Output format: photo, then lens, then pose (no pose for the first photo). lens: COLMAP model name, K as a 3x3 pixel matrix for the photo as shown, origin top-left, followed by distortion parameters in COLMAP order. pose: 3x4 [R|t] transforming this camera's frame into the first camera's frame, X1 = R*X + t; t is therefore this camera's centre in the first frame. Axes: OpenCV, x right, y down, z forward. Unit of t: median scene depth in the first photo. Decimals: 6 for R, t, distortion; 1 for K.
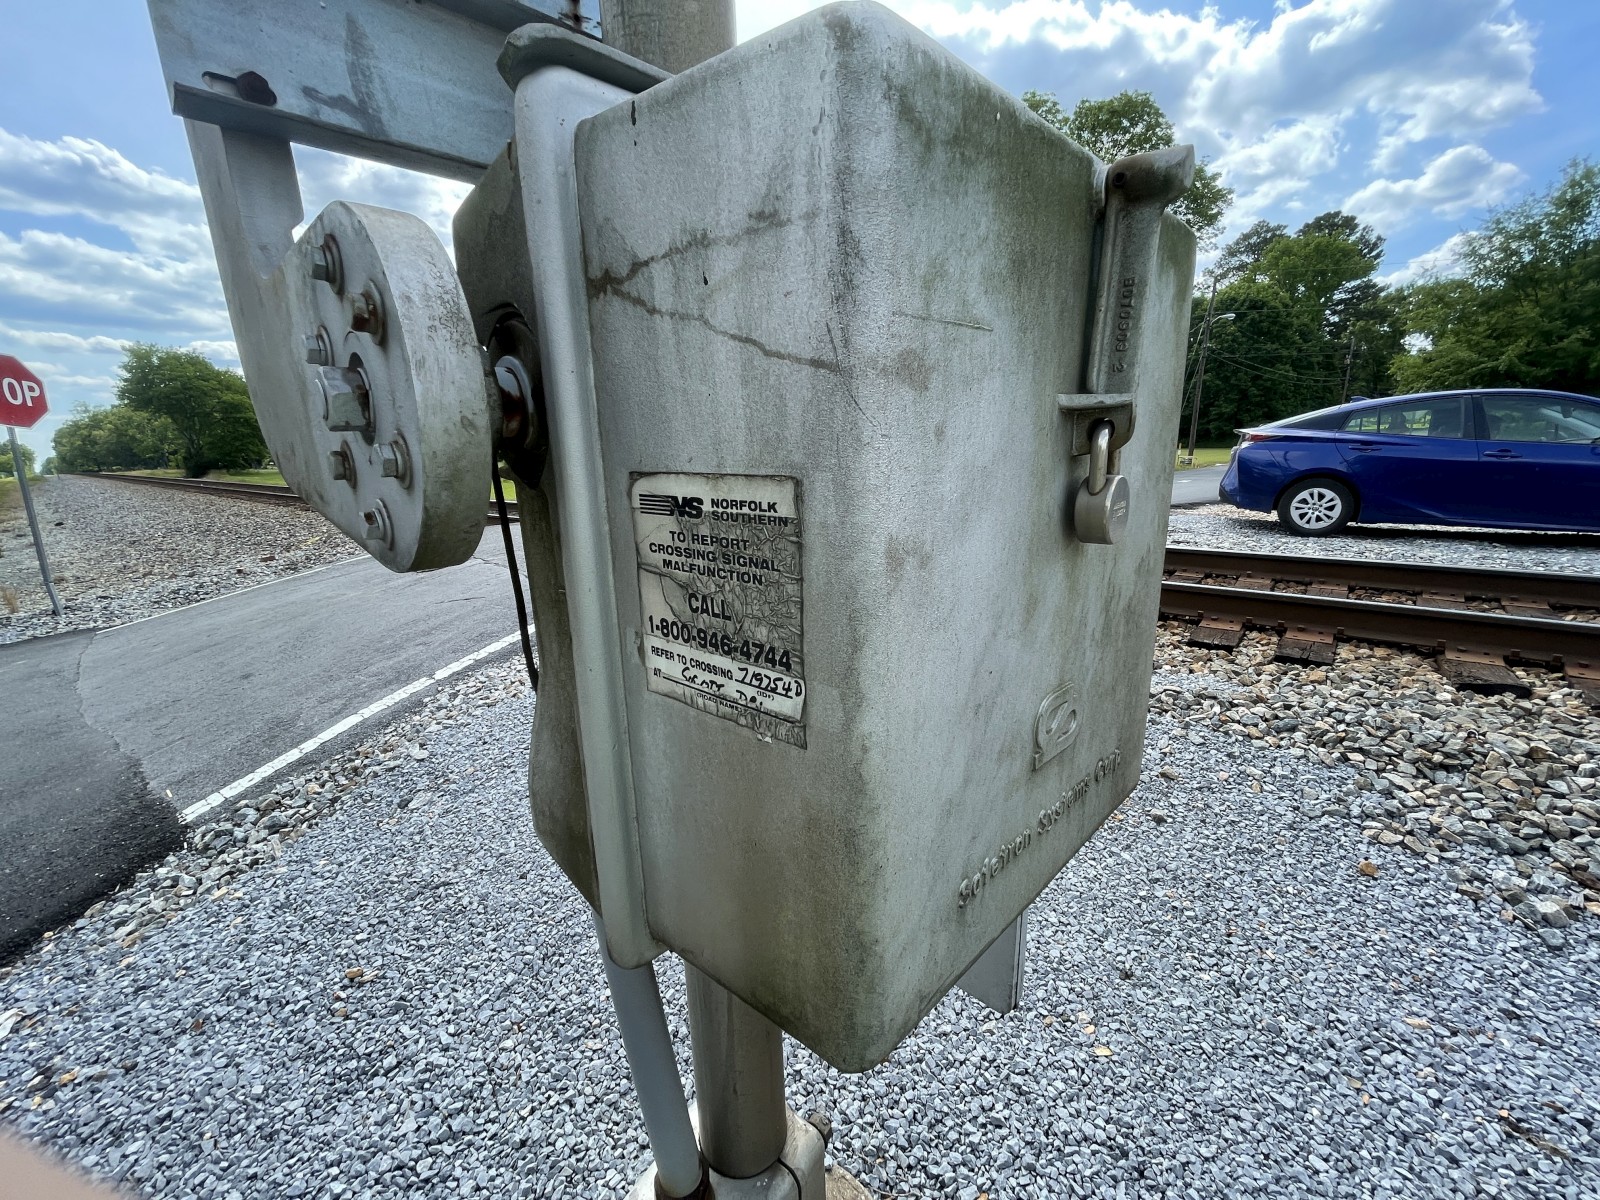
lens RADIAL K [[647.5, 0, 800.9], [0, 647.5, 604.7], [0, 0, 1]] dist [0.000811, -0.000362]
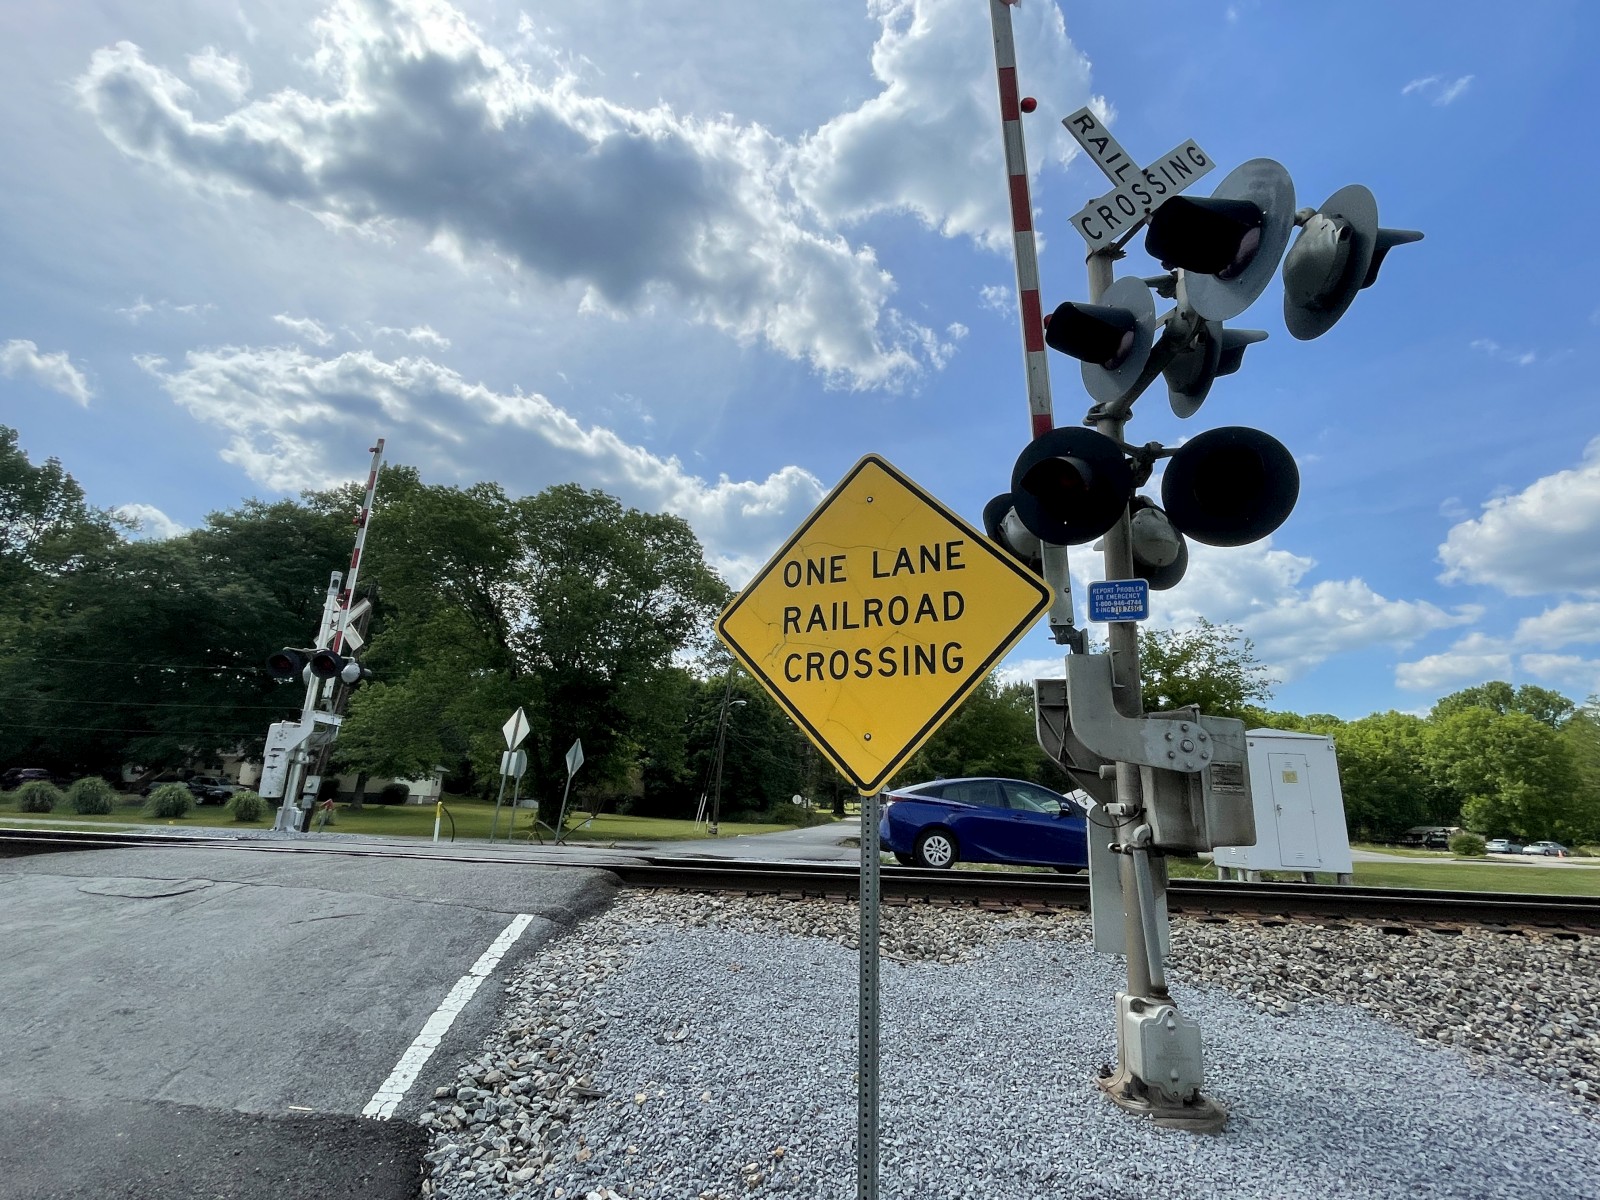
lens RADIAL K [[763.6, 0, 799.6], [0, 763.6, 598.1], [0, 0, 1]] dist [-0.005156, -0.000072]
pose [[0.769877, 0.231180, 0.594848, -0.572057], [0.088510, 0.884398, -0.458264, 0.103213], [-0.632025, 0.405457, 0.660416, -0.145804]]
